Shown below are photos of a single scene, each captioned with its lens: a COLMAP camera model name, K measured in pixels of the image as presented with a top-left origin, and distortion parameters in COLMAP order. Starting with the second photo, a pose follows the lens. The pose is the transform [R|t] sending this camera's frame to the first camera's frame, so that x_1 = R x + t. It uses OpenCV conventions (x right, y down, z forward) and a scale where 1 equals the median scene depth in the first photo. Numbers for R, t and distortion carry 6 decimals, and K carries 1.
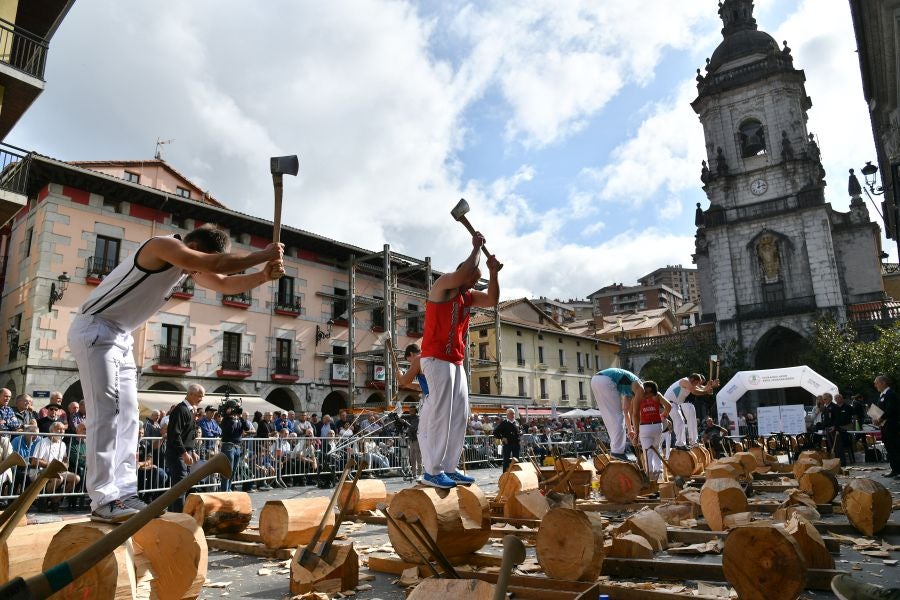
lens RADIAL K [[622.6, 0, 458.7], [0, 622.6, 303.3], [0, 0, 1]] dist [-0.112131, 0.066158]
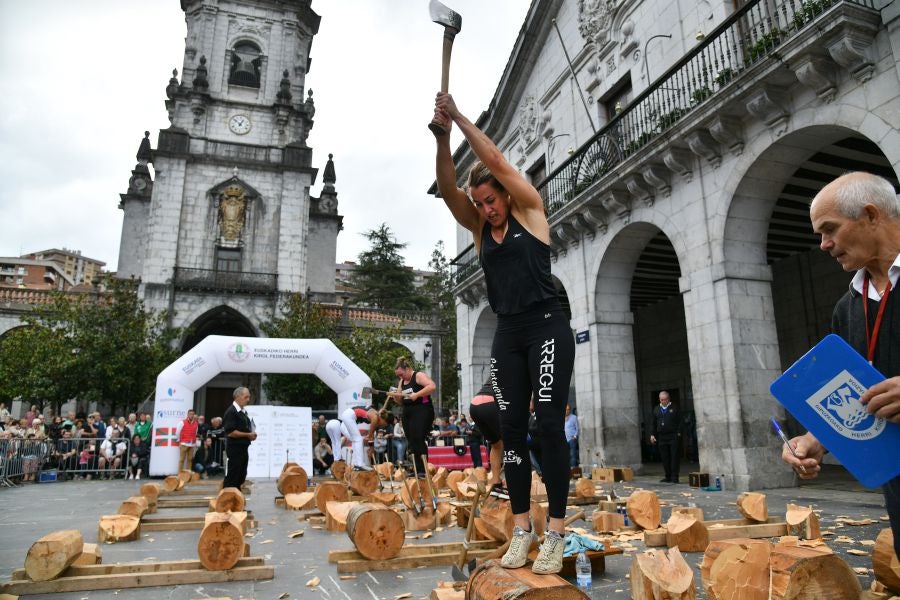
lens RADIAL K [[622.6, 0, 453.0], [0, 622.6, 291.9], [0, 0, 1]] dist [-0.112131, 0.066158]
pose [[0.589201, 0.207399, 0.780915, 0.097699], [-0.178992, 0.975985, -0.124157, 0.061420], [-0.787911, -0.066624, 0.612174, 0.306727]]
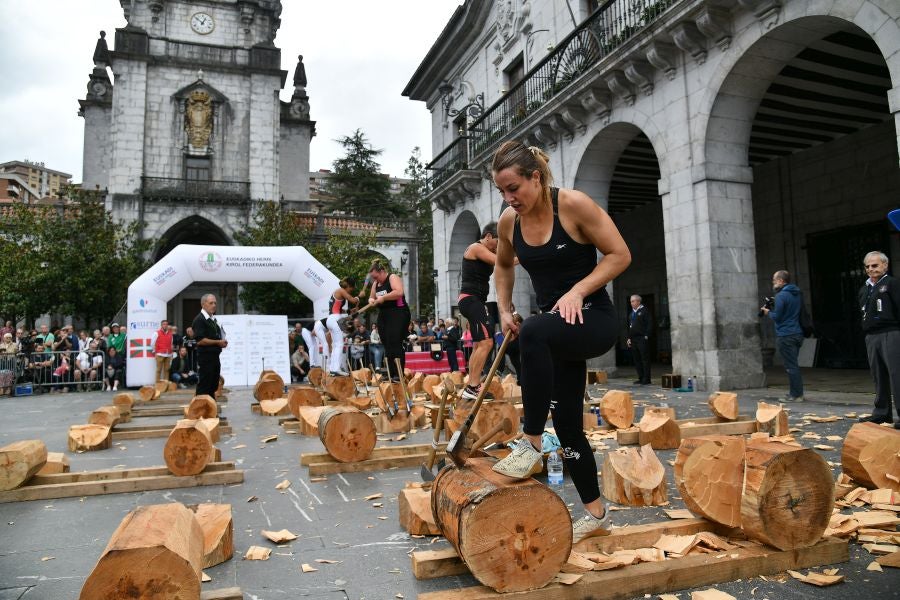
lens RADIAL K [[622.6, 0, 453.1], [0, 622.6, 293.8], [0, 0, 1]] dist [-0.112131, 0.066158]
pose [[0.562045, 0.082305, 0.823002, 0.101848], [-0.168854, 0.985499, 0.016758, 0.062472], [-0.809688, -0.148386, 0.567792, 0.308087]]
